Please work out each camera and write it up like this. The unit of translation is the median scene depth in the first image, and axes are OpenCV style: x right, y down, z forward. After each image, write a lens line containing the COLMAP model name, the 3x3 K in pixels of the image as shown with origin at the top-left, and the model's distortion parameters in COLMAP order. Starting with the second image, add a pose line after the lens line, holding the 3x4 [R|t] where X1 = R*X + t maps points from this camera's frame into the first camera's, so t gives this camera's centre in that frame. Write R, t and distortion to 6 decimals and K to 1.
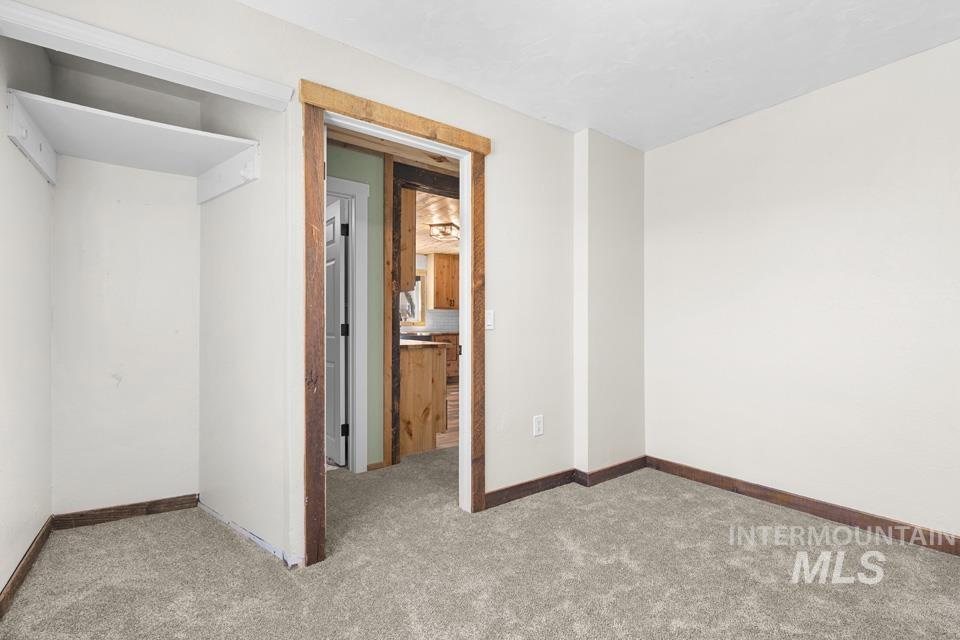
lens RADIAL K [[437.4, 0, 480.1], [0, 437.4, 326.9], [0, 0, 1]] dist [-0.008045, 0.002981]
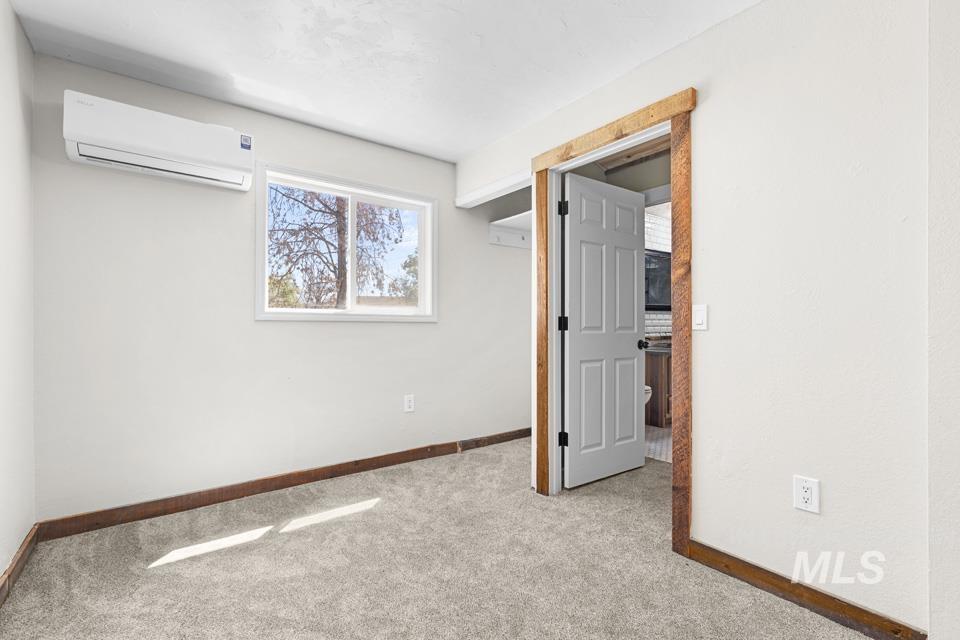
lens RADIAL K [[437.4, 0, 481.7], [0, 437.4, 318.6], [0, 0, 1]] dist [-0.008045, 0.002981]
pose [[0.000561, -0.015362, -0.999882, 0.856294], [-0.001652, 0.999881, -0.015363, -0.001023], [0.999998, 0.001660, 0.000535, 0.665523]]
